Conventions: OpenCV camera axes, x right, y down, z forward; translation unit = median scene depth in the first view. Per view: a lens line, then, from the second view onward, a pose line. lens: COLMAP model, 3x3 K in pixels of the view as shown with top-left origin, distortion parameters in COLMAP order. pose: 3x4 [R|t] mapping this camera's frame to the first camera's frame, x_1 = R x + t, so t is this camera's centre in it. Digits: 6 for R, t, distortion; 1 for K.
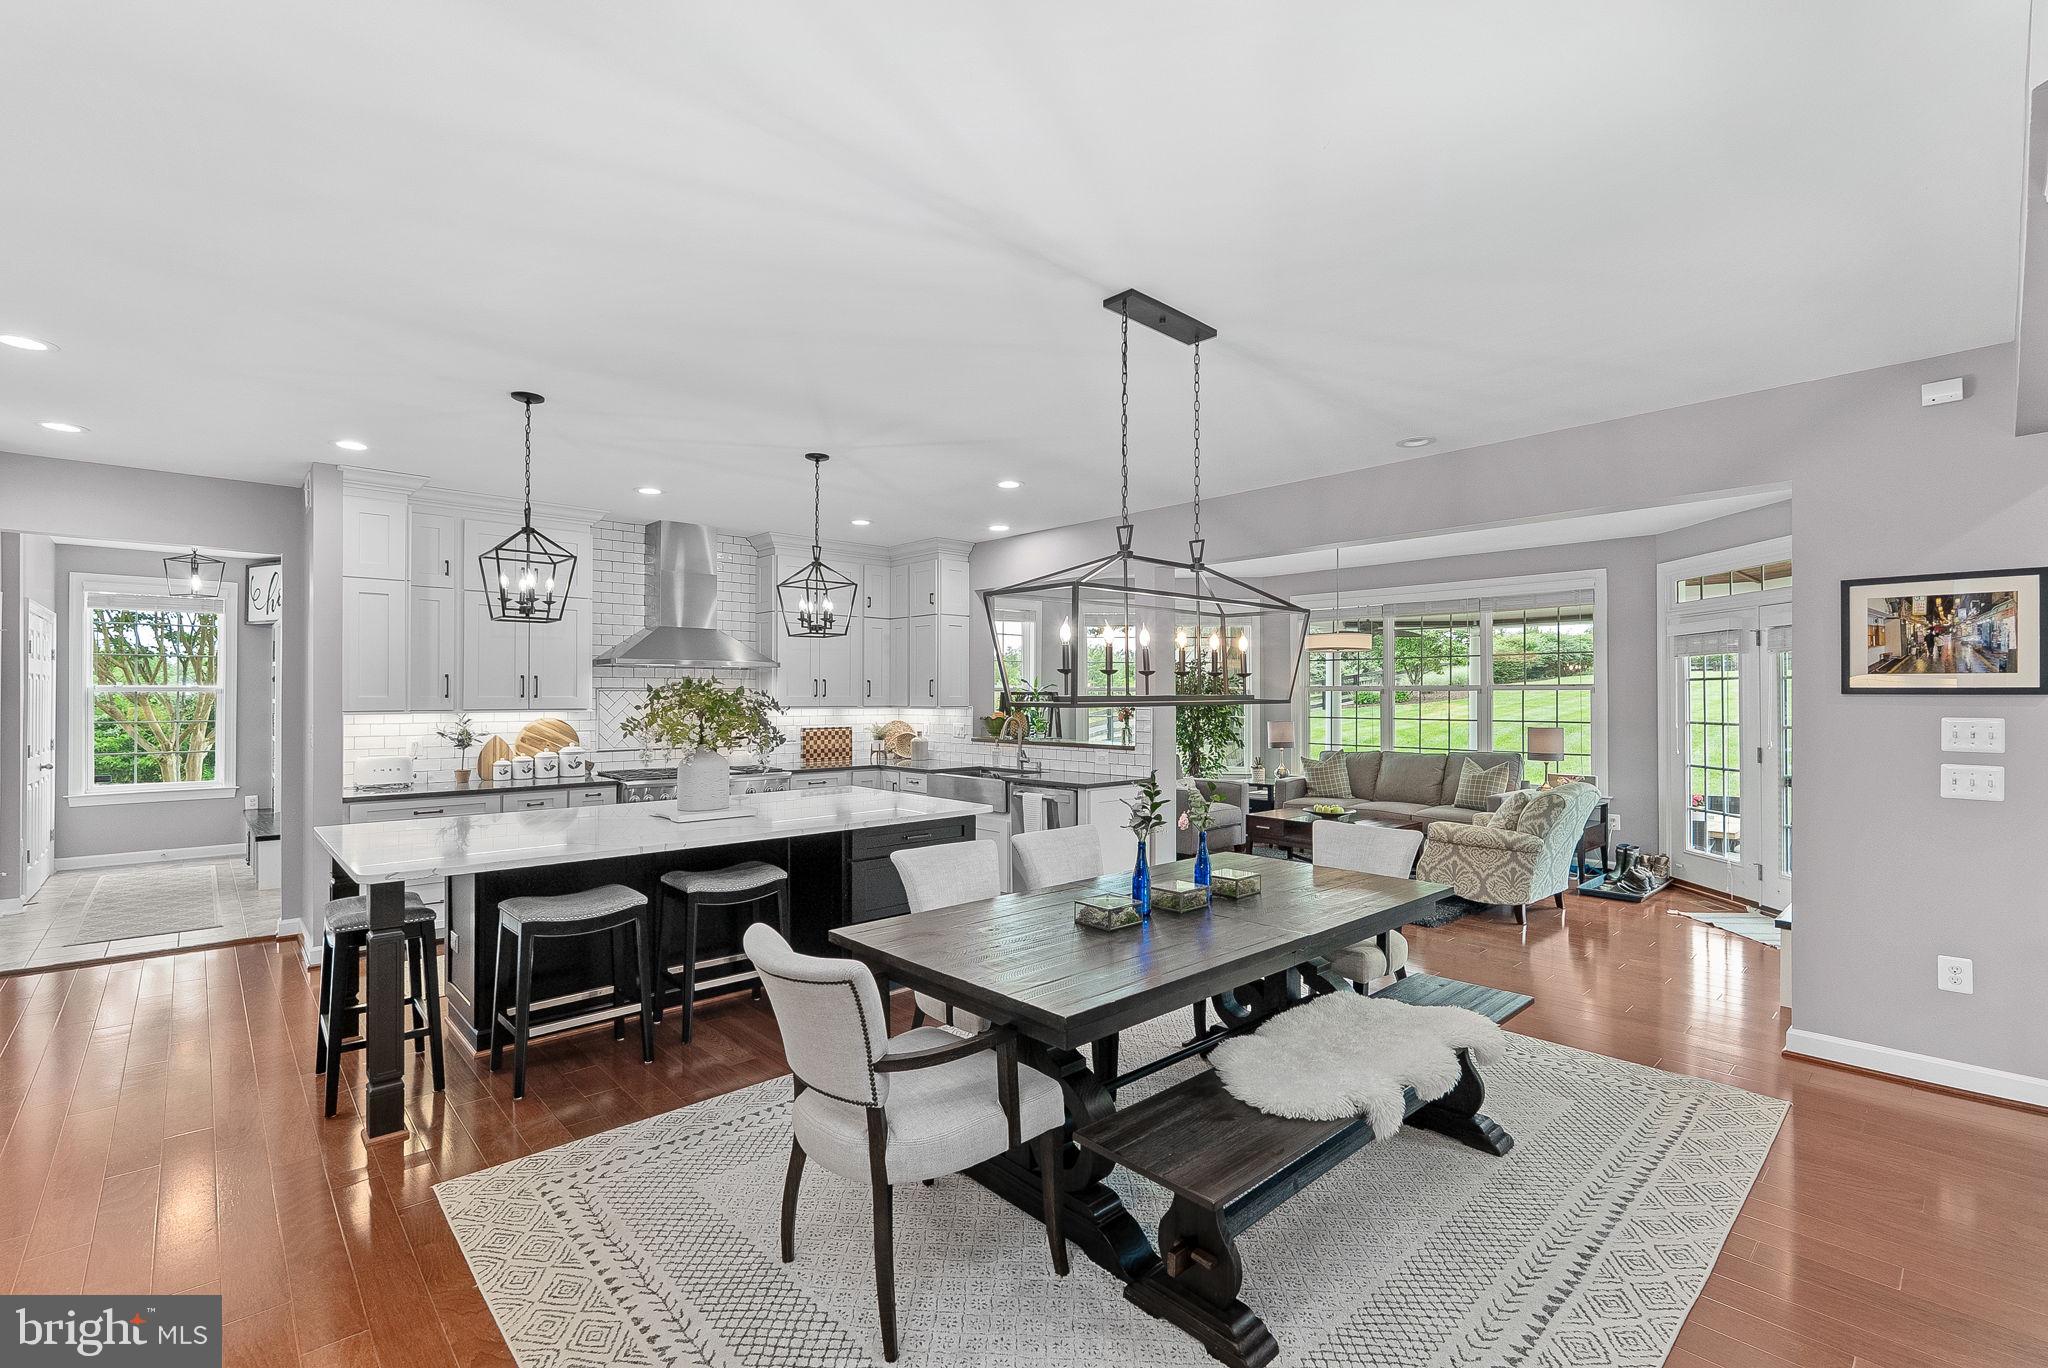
lens RADIAL K [[917.5, 0, 1028.3], [0, 917.5, 689.4], [0, 0, 1]] dist [-0.007067, 0.001181]
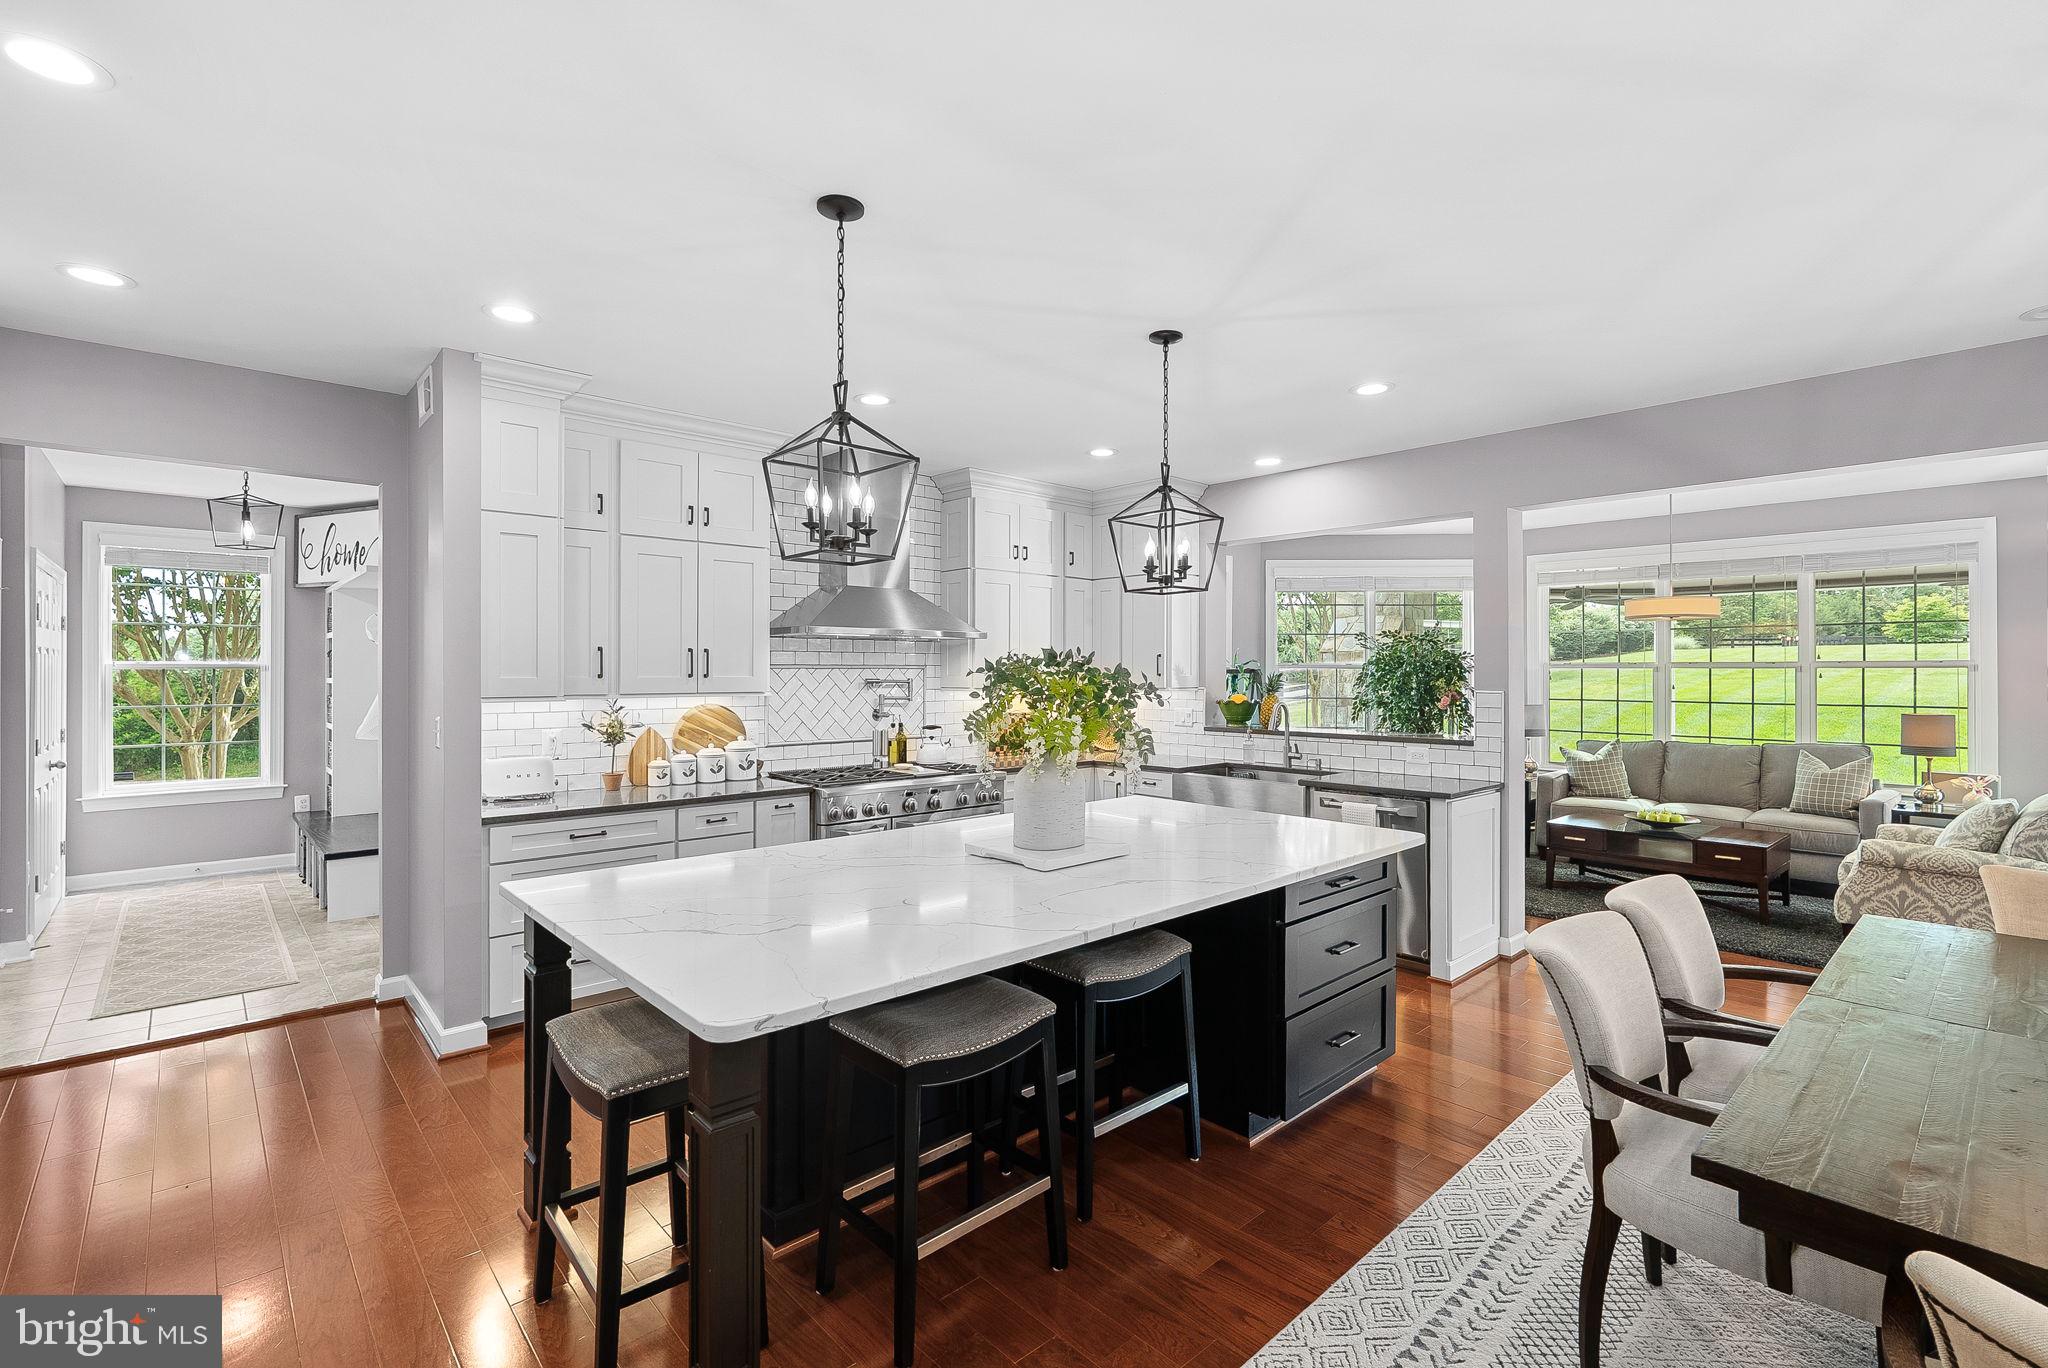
lens RADIAL K [[917.5, 0, 1019.0], [0, 917.5, 667.4], [0, 0, 1]] dist [-0.007067, 0.001181]
pose [[1.000000, 0.000455, -0.000322, -0.252657], [-0.000454, 0.999998, 0.001806, -0.000947], [0.000323, -0.001806, 0.999998, 0.218354]]
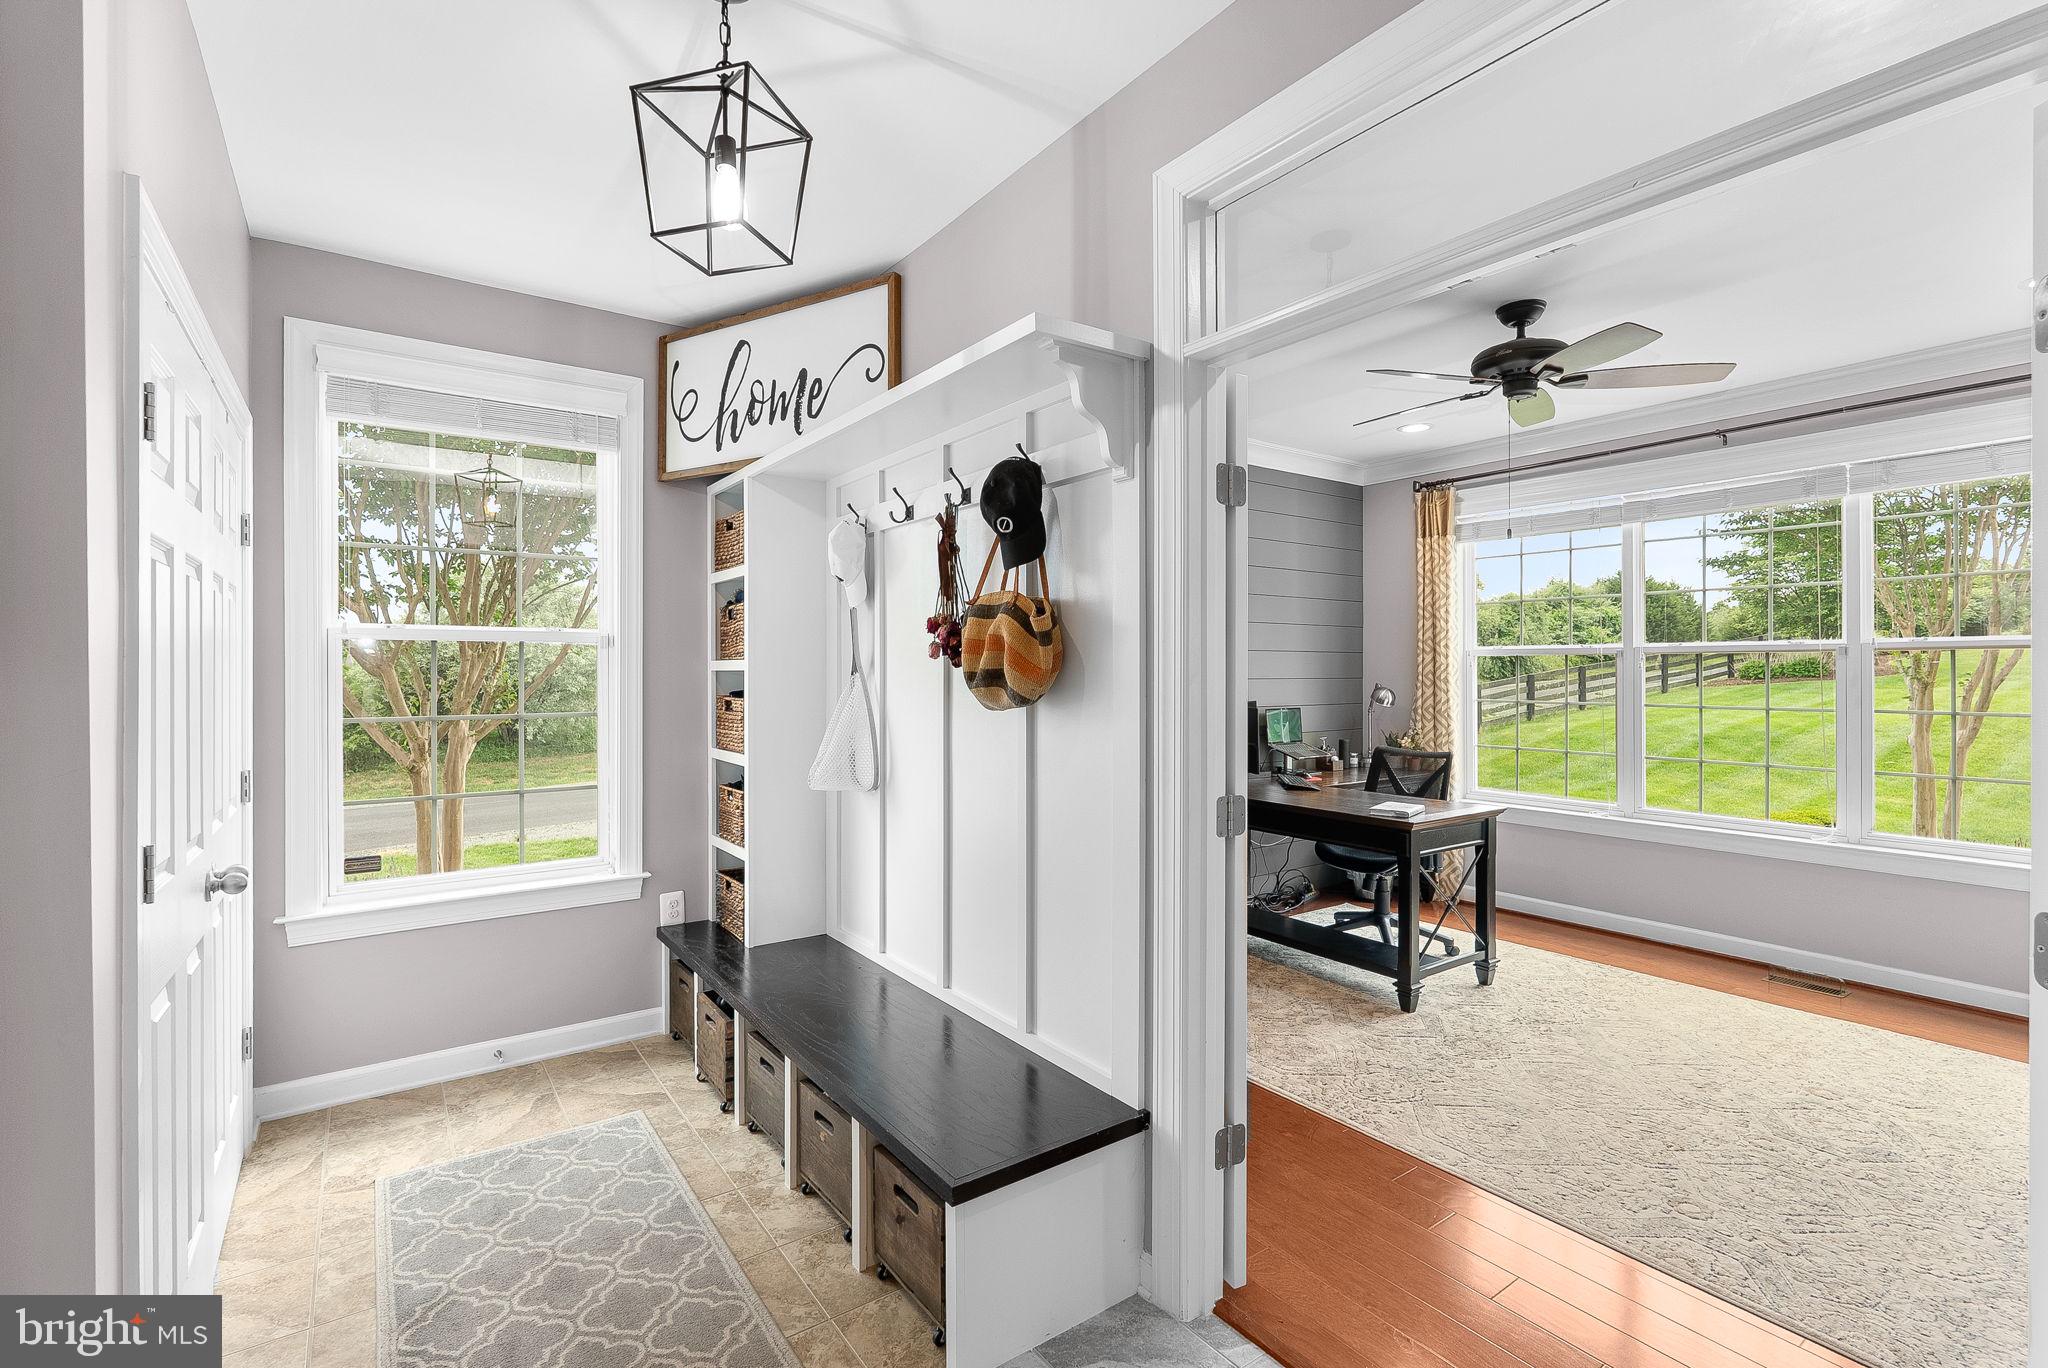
lens RADIAL K [[917.5, 0, 1009.6], [0, 917.5, 682.3], [0, 0, 1]] dist [-0.007067, 0.001181]
pose [[0.991107, 0.005690, -0.132942, -0.801743], [-0.003736, 0.999881, 0.014938, 0.017387], [0.133011, -0.014309, 0.991011, 0.756189]]
